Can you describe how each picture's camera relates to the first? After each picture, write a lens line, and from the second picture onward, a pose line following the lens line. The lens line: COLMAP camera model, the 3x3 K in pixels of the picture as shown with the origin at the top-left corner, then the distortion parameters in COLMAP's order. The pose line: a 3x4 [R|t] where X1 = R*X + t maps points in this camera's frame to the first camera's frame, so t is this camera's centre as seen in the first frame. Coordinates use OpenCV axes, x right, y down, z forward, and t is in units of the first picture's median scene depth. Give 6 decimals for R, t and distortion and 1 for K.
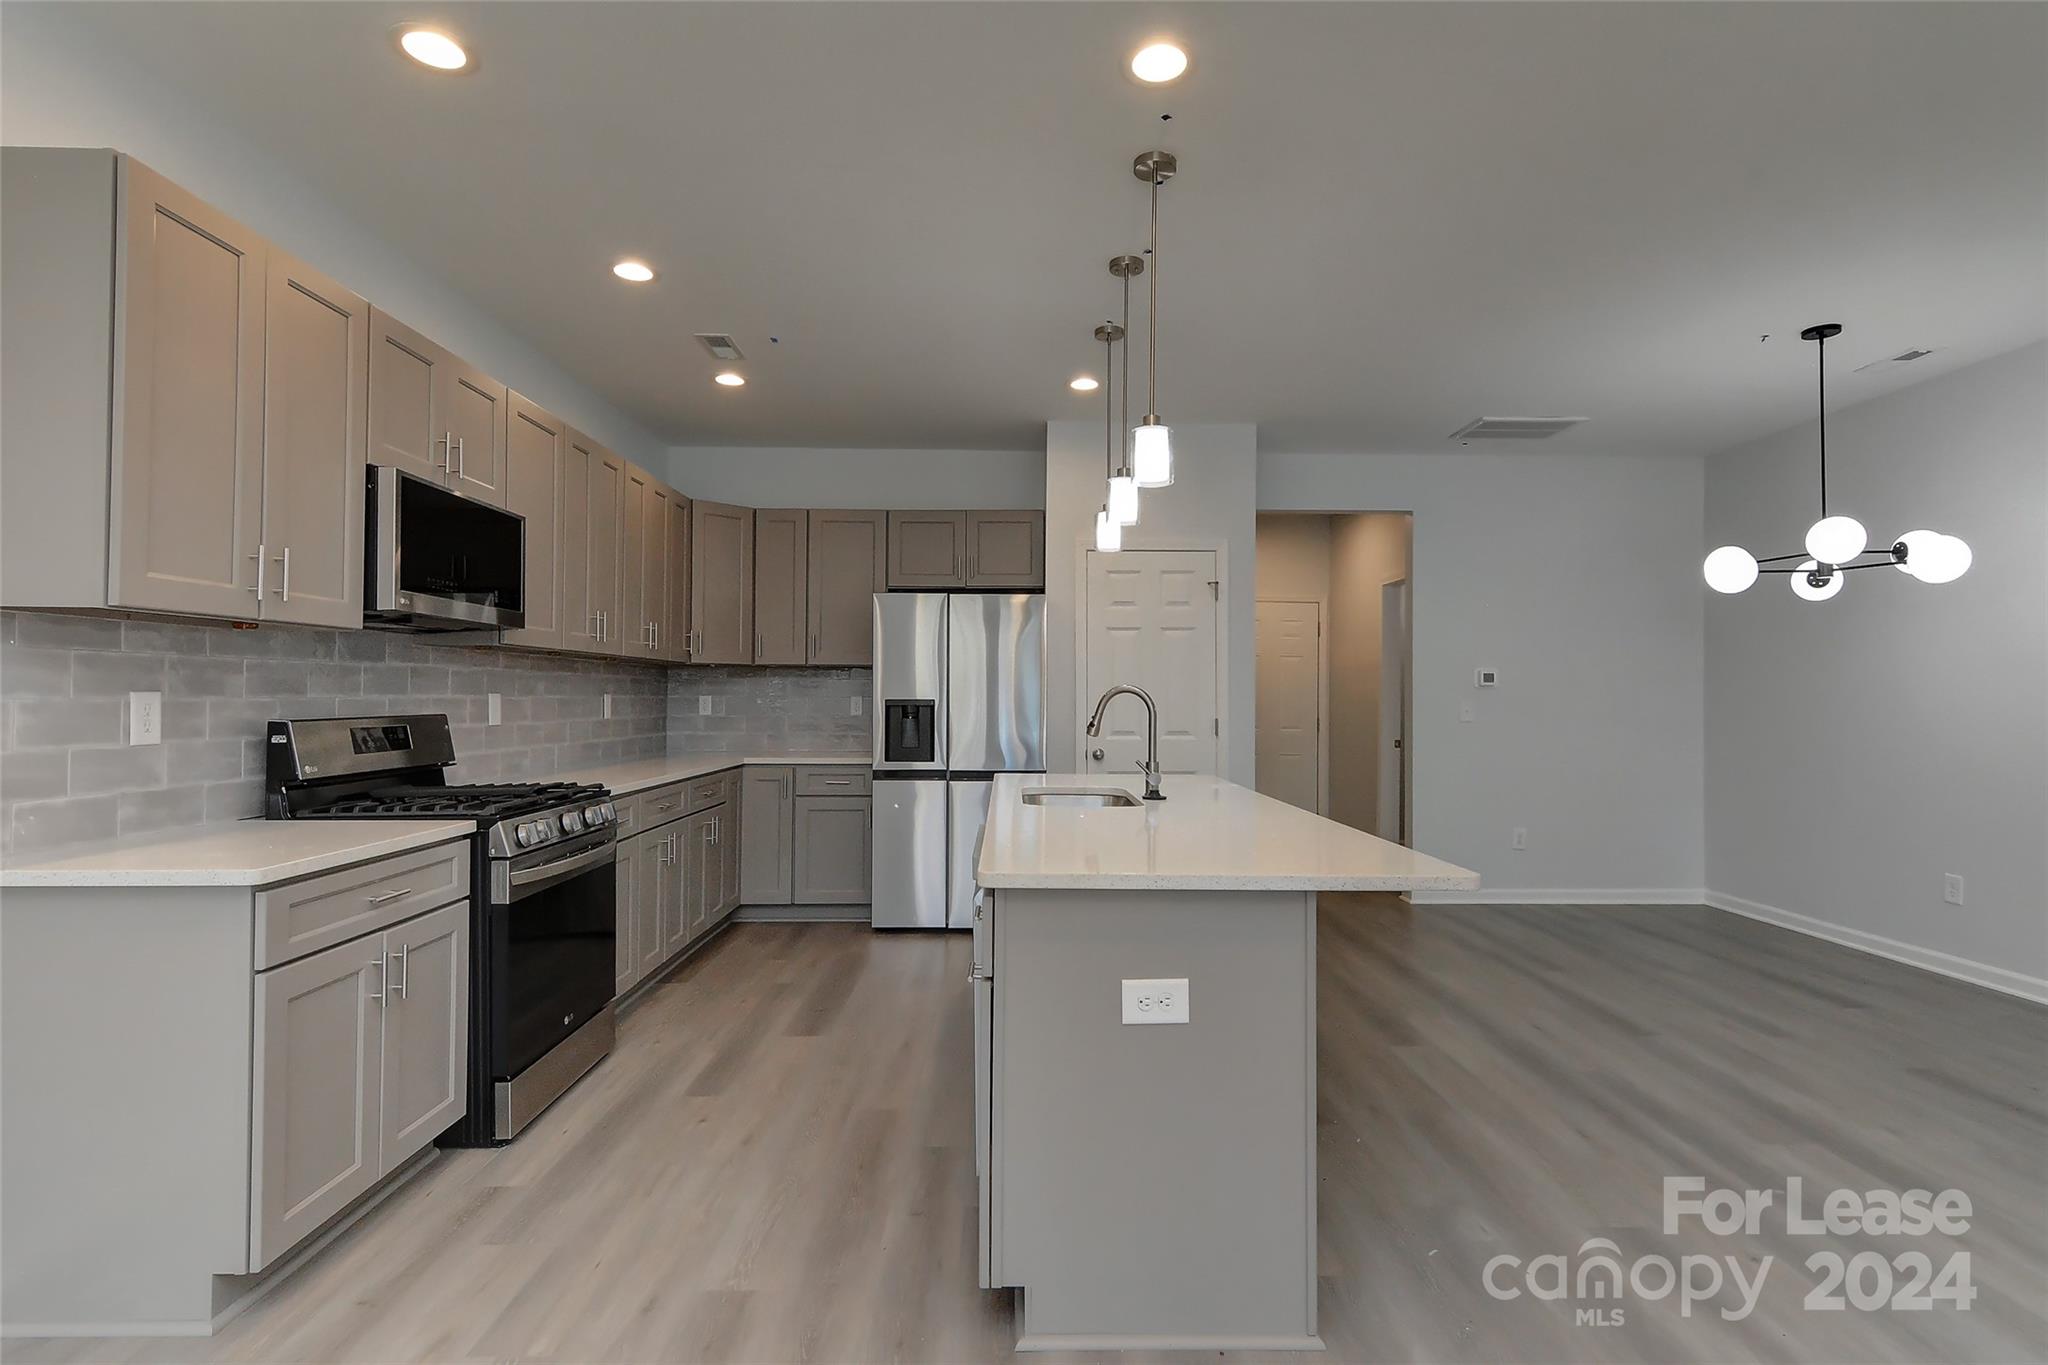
lens RADIAL K [[1000.4, 0, 1031.0], [0, 1000.4, 682.2], [0, 0, 1]] dist [0.002005, 0.000404]
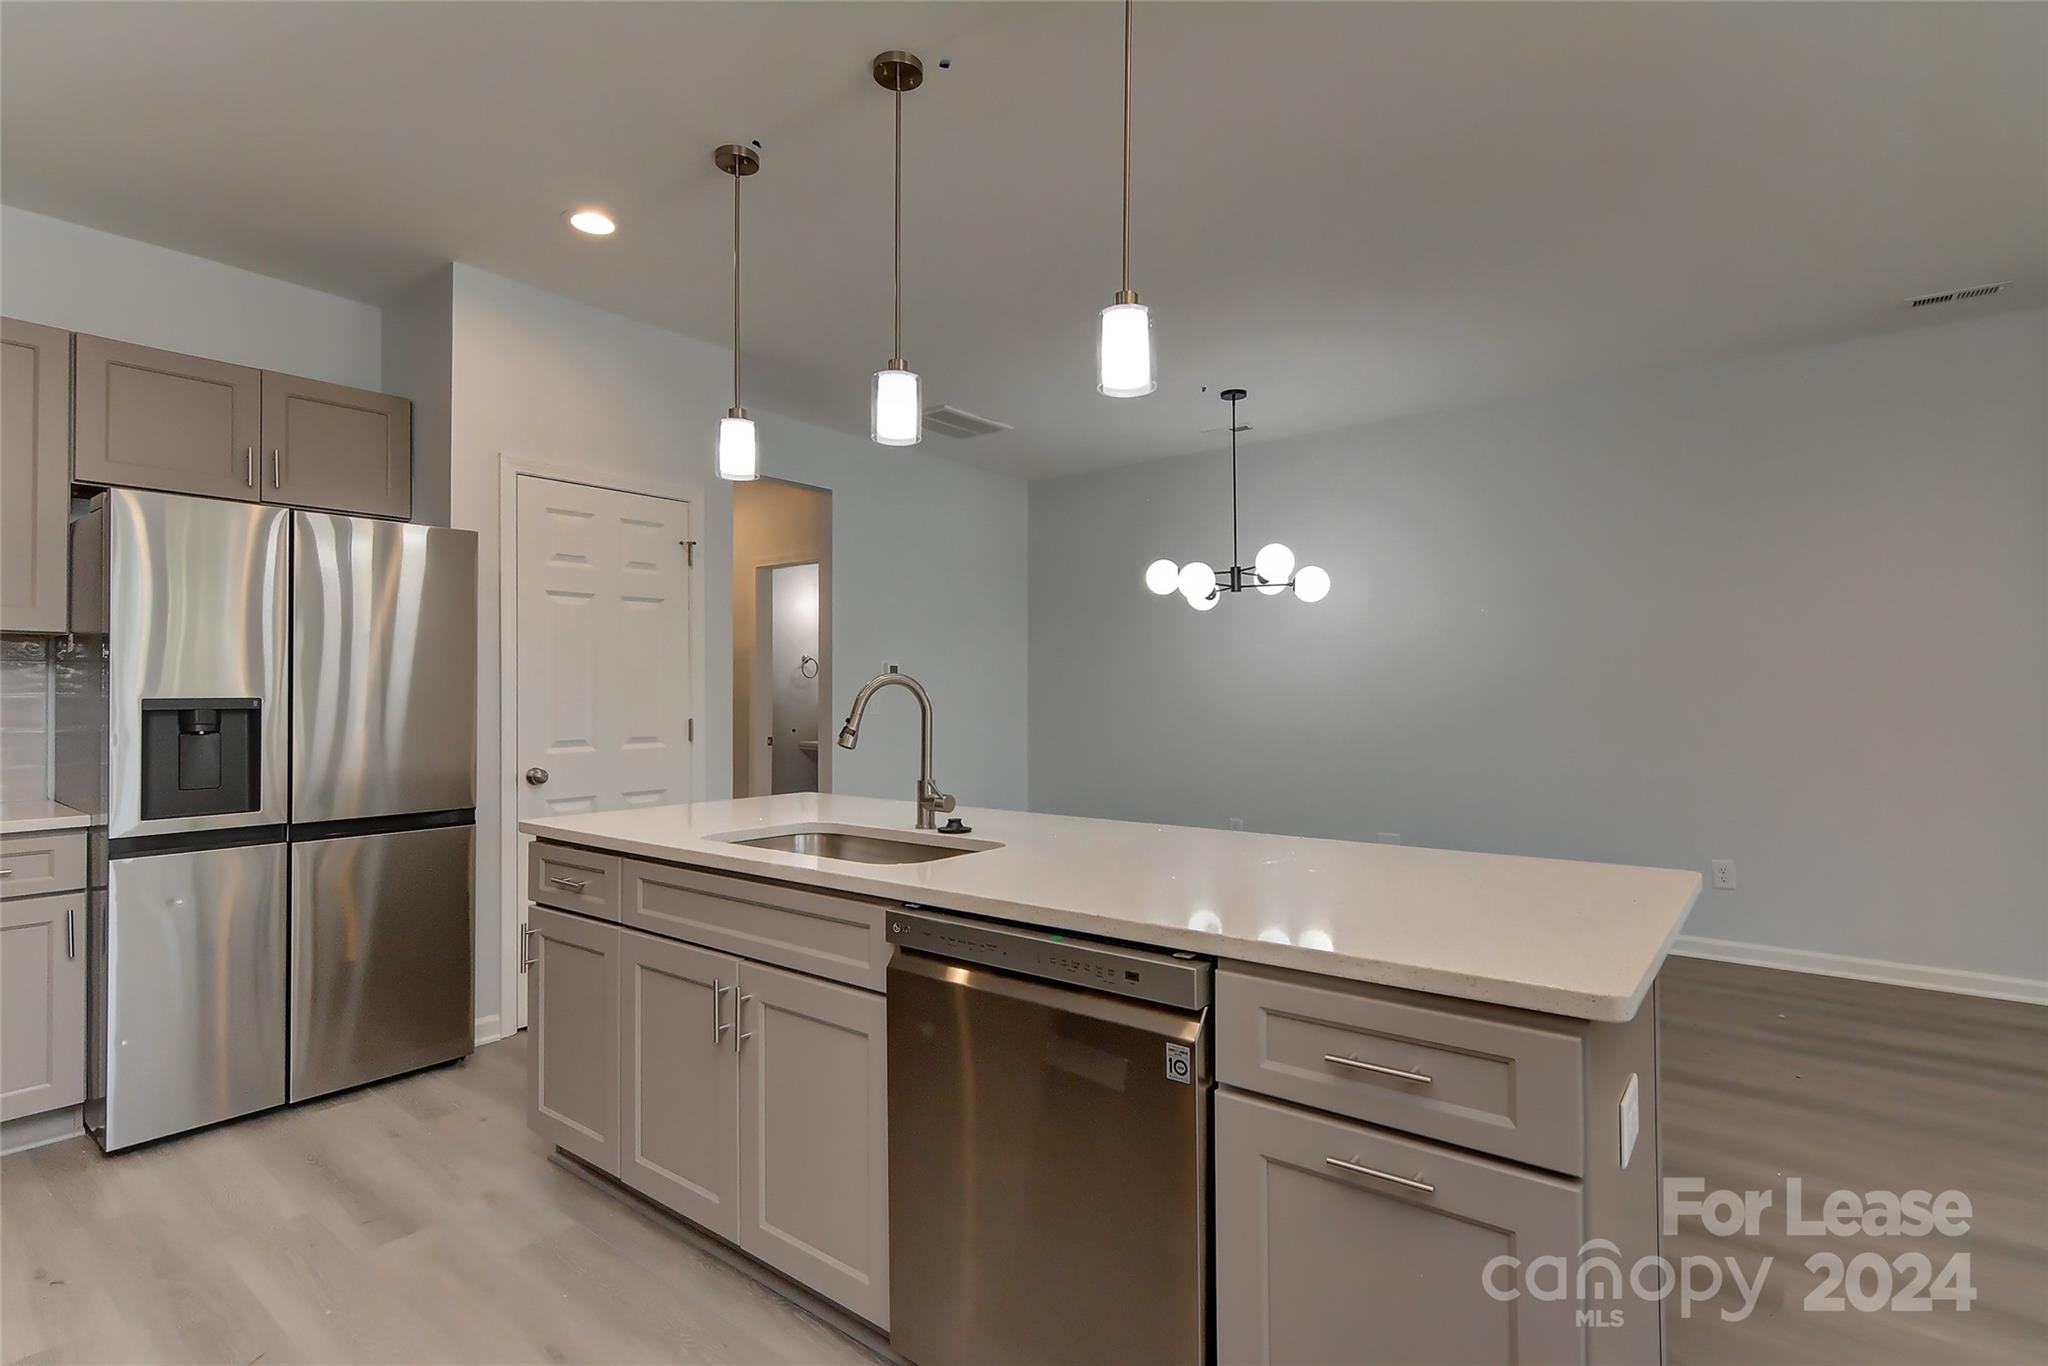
lens RADIAL K [[987.3, 0, 1030.2], [0, 987.3, 679.9], [0, 0, 1]] dist [0.002915, 0.000012]
pose [[0.635247, 0.003293, 0.772302, -0.316288], [-0.005629, 0.999984, 0.000366, 0.006141], [-0.772289, -0.004580, 0.635255, 0.411729]]
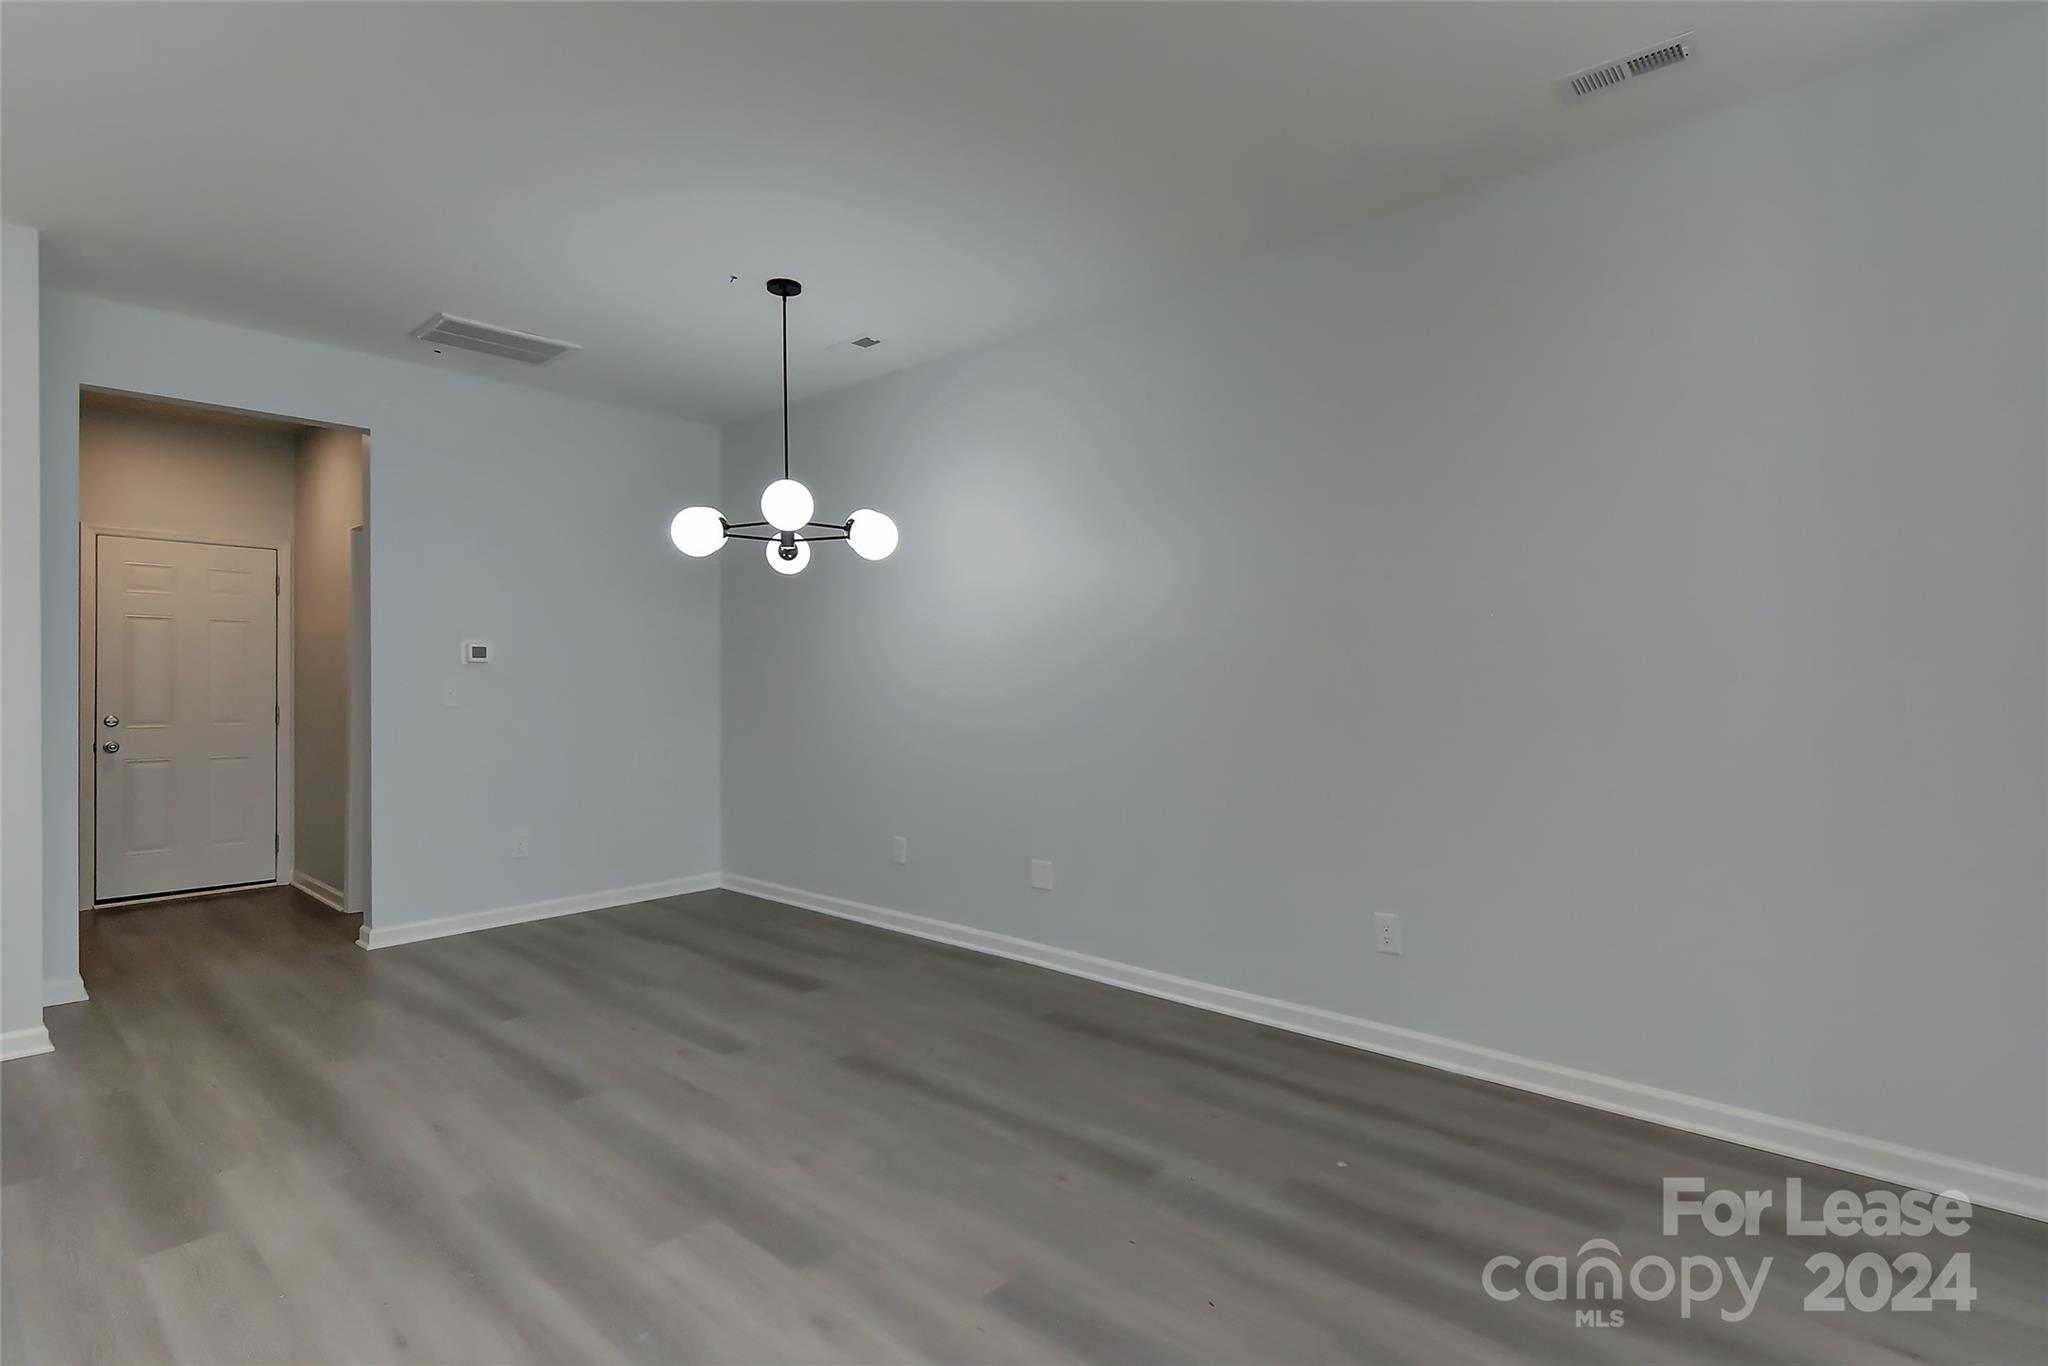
lens RADIAL K [[1000.4, 0, 1031.0], [0, 1000.4, 682.7], [0, 0, 1]] dist [0.002005, 0.000404]
pose [[0.679596, -0.009693, 0.733522, 0.249515], [-0.005060, 0.999827, 0.017900, 0.005128], [-0.733569, -0.015876, 0.679430, 0.180814]]
